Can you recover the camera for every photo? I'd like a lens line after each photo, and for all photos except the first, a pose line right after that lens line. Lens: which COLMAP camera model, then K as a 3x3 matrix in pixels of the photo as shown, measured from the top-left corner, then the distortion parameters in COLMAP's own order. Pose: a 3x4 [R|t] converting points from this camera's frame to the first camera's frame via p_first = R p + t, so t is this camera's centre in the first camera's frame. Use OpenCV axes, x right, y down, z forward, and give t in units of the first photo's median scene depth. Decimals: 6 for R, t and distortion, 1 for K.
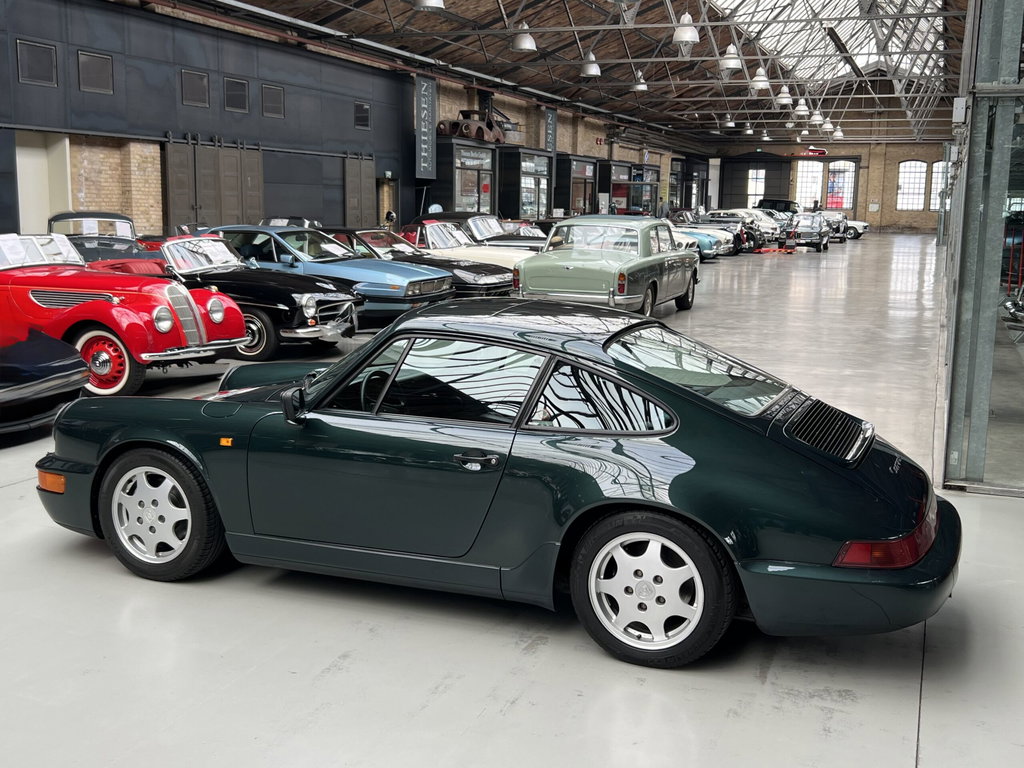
lens RADIAL K [[1143.2, 0, 515.9], [0, 1143.2, 384.7], [0, 0, 1]] dist [0.102134, 0.000000]
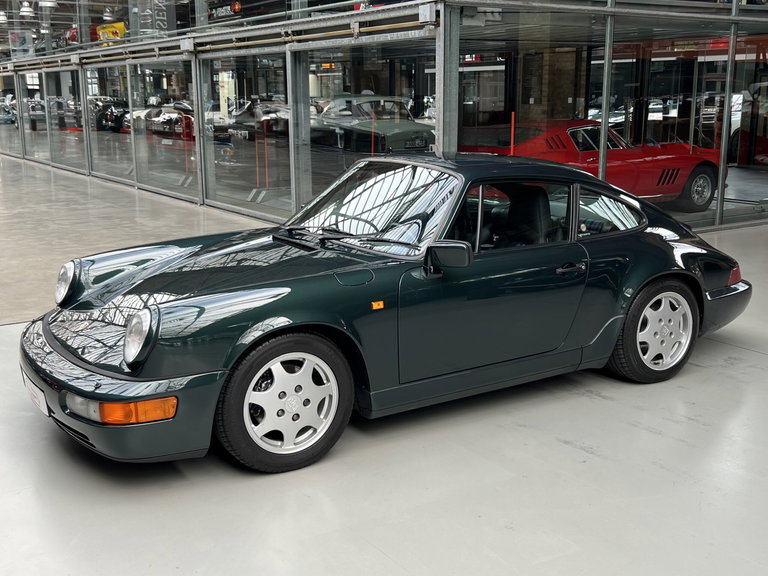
lens RADIAL K [[884.9, 0, 384.9], [0, 884.9, 286.4], [0, 0, 1]] dist [0.055071, 0.000000]
pose [[0.585466, -0.187455, 0.788727, -0.323562], [0.149651, 0.981170, 0.122107, -0.023323], [-0.796765, 0.046544, 0.602494, 0.192313]]
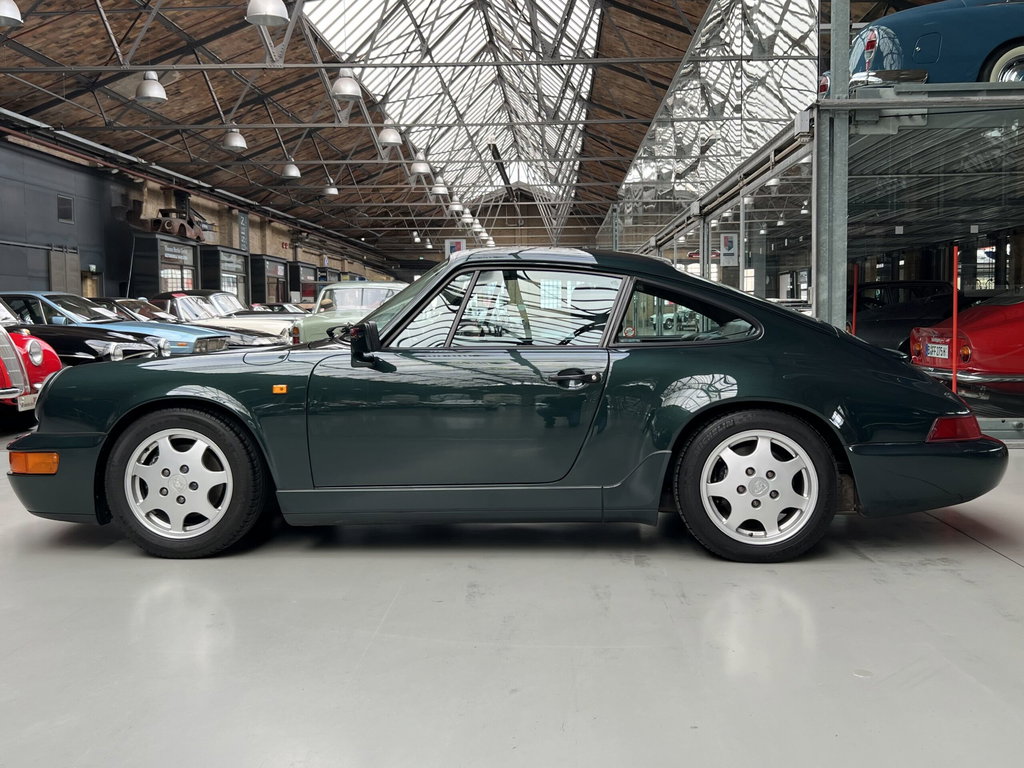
lens RADIAL K [[1062.2, 0, 507.3], [0, 1062.2, 387.5], [0, 0, 1]] dist [0.021611, 0.000000]
pose [[0.946142, -0.045570, 0.320528, -0.130704], [0.077553, 0.993121, -0.087729, 0.050932], [-0.314325, 0.107862, 0.943168, 0.052394]]
